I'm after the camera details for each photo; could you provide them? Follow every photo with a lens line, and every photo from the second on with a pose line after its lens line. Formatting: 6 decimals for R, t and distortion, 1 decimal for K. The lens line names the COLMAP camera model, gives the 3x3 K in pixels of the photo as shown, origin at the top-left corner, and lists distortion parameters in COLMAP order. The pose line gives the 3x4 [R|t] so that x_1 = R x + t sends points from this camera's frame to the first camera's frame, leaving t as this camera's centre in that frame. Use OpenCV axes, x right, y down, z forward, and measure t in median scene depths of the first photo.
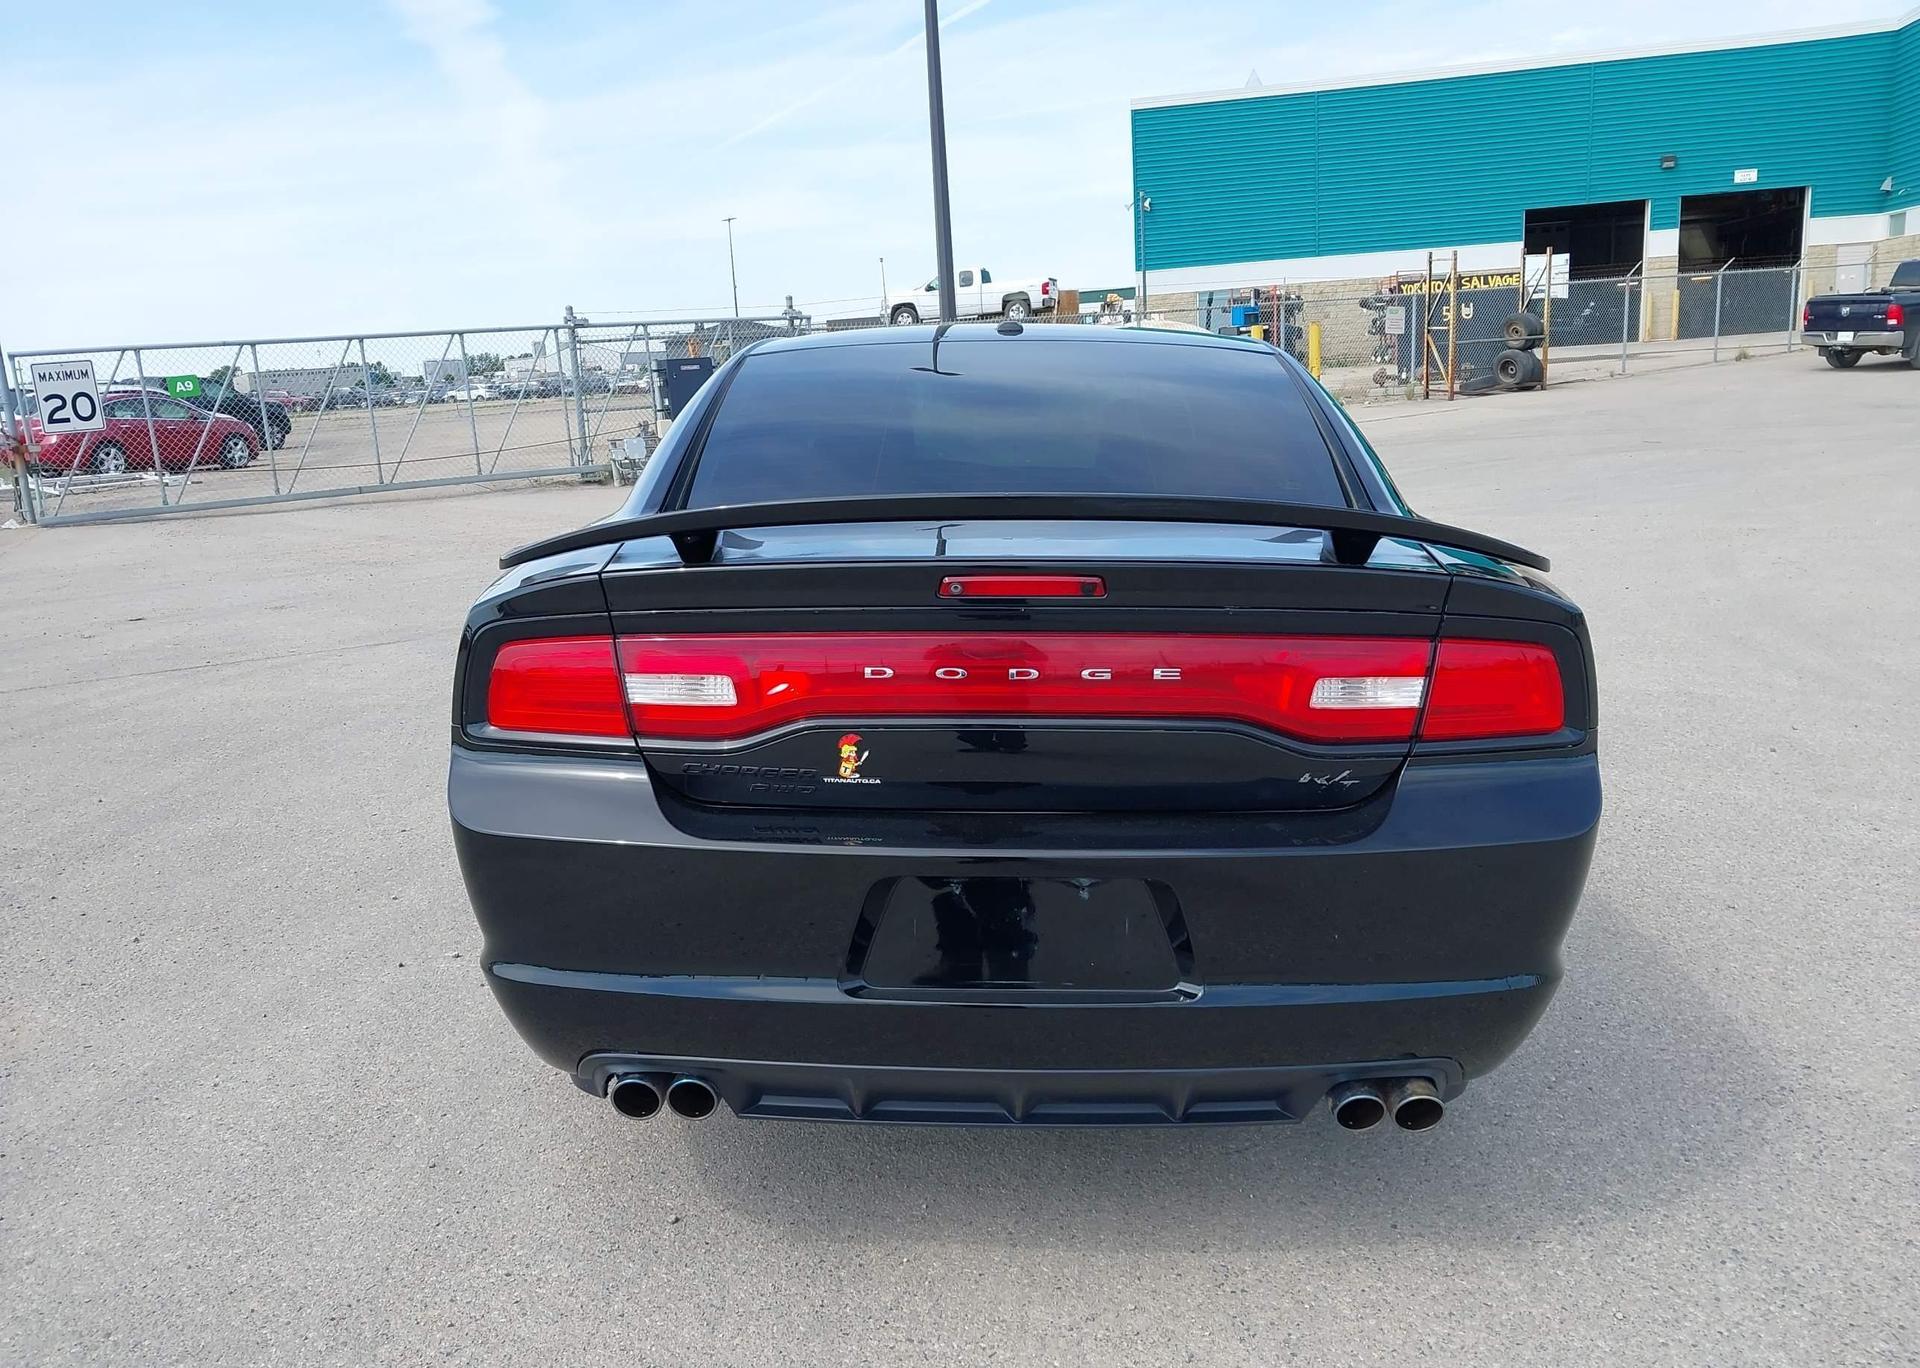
lens RADIAL K [[1524.5, 0, 967.8], [0, 1524.5, 721.3], [0, 0, 1]] dist [0.013982, -0.018474]
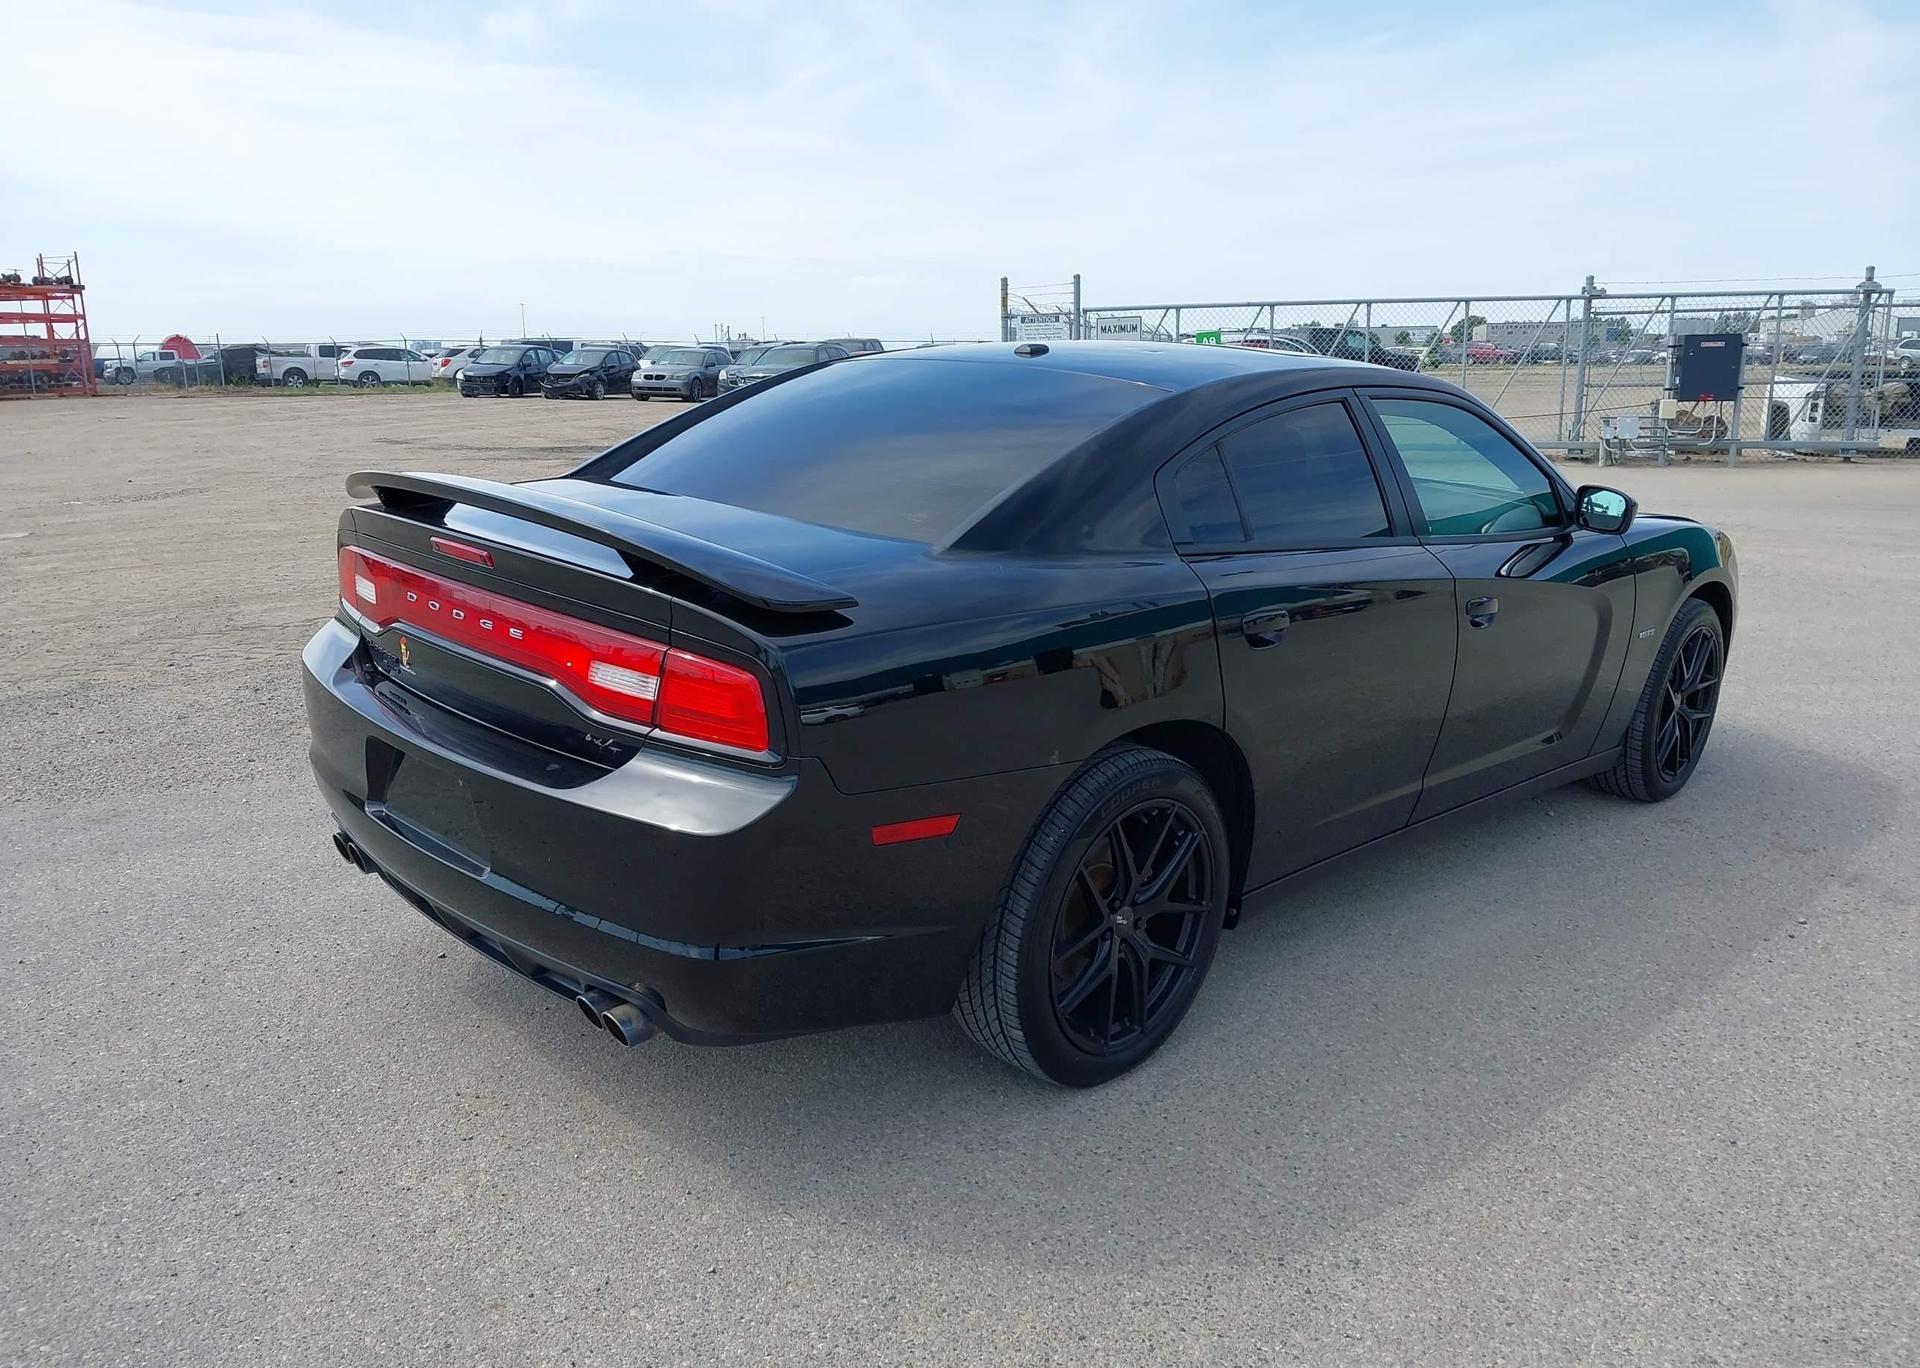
lens RADIAL K [[1524.5, 0, 945.0], [0, 1524.5, 718.3], [0, 0, 1]] dist [0.013982, -0.018474]
pose [[0.712946, 0.212344, -0.668295, 0.151511], [-0.194210, 0.975560, 0.102789, -0.019637], [0.673788, 0.056506, 0.736761, 0.032760]]
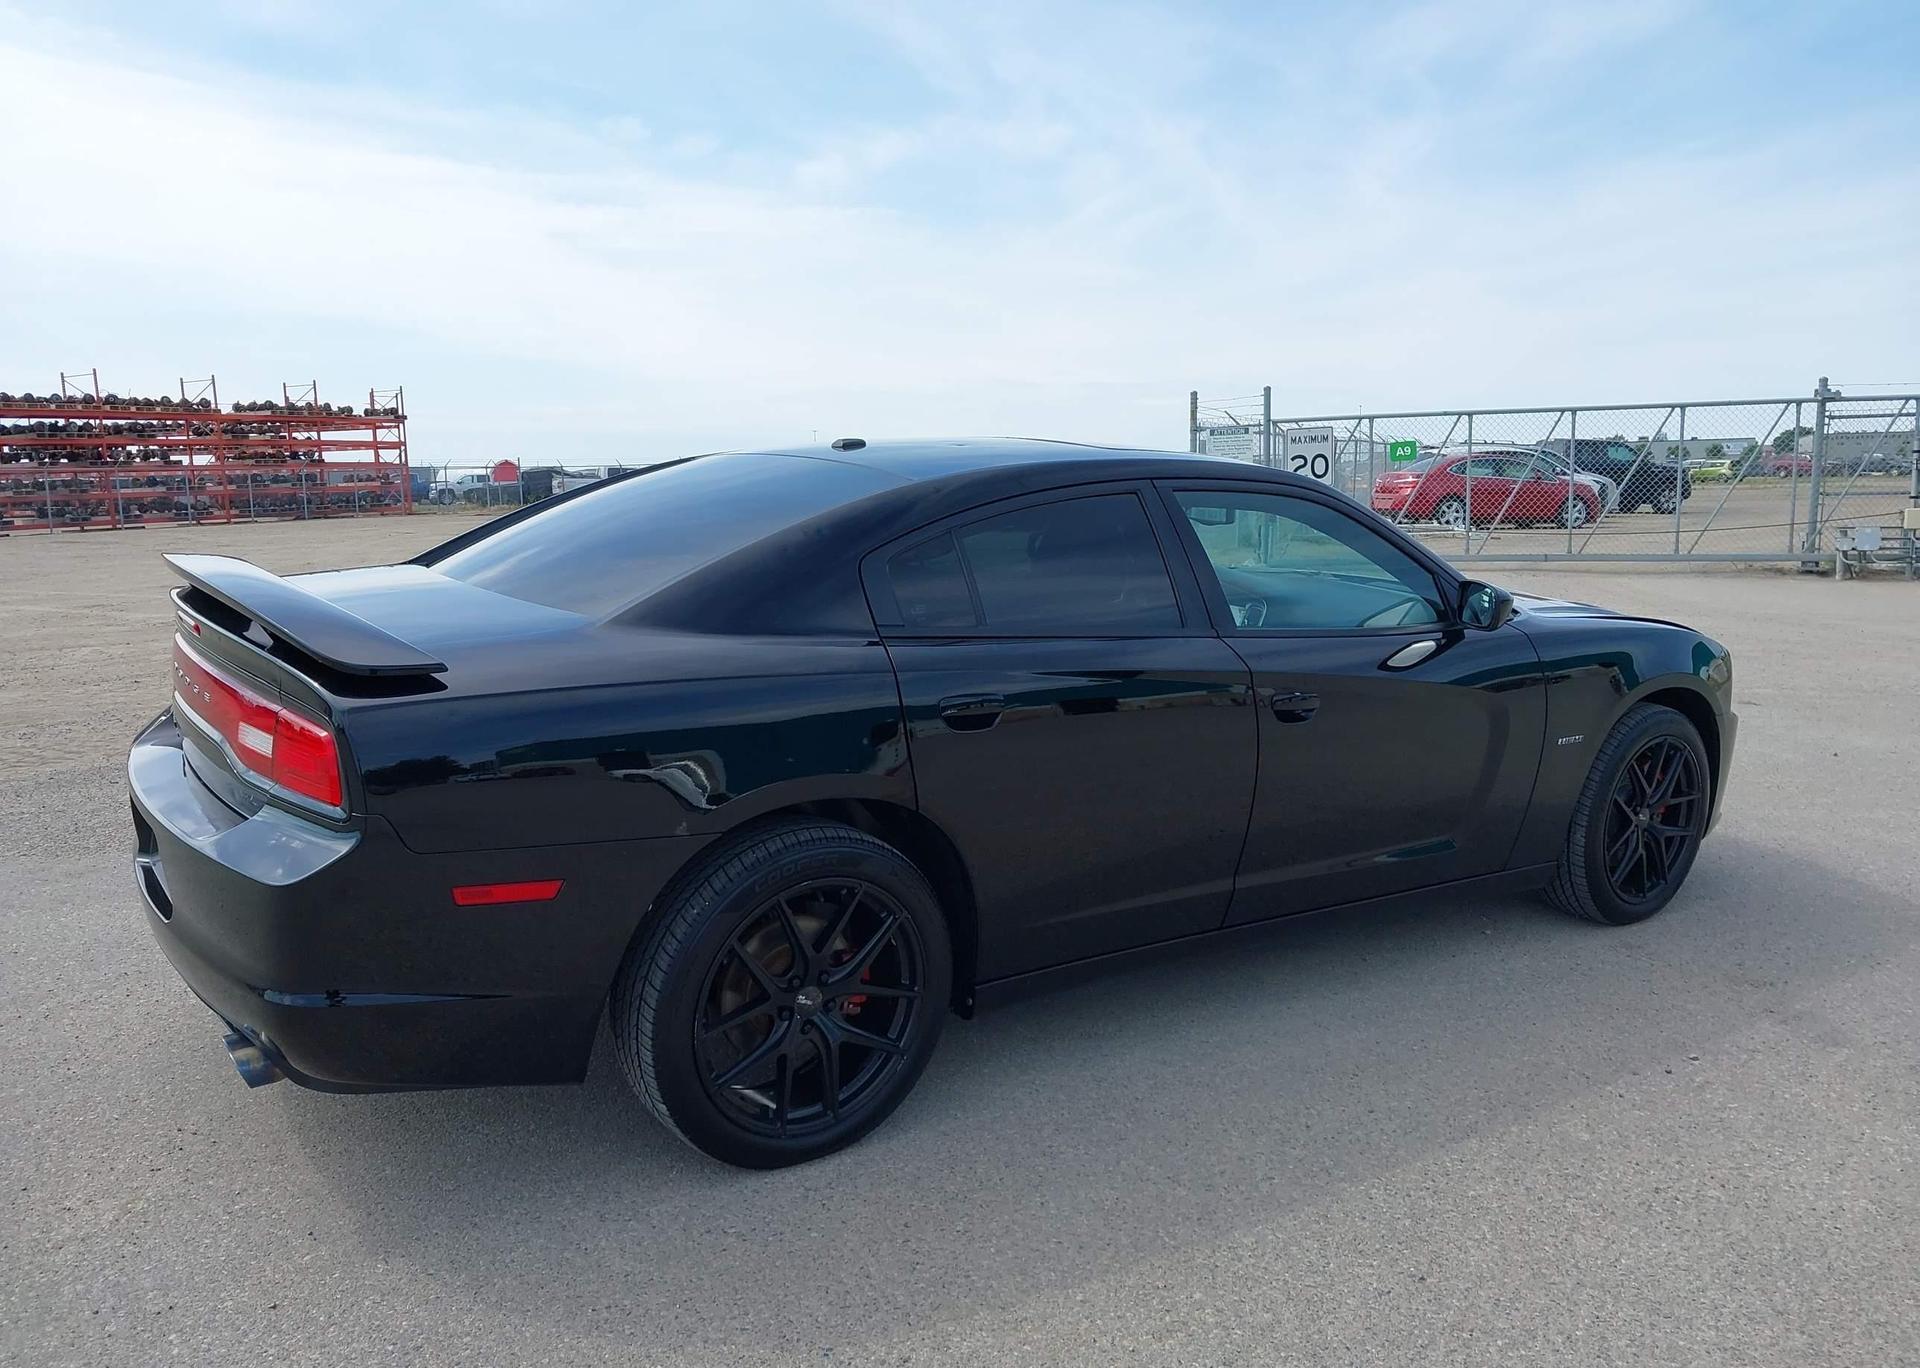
lens RADIAL K [[1524.5, 0, 949.1], [0, 1524.5, 725.7], [0, 0, 1]] dist [0.013982, -0.018474]
pose [[0.574986, 0.178818, -0.798383, 0.196974], [-0.206040, 0.976021, 0.070217, -0.029207], [0.791794, 0.124125, 0.598042, 0.081668]]
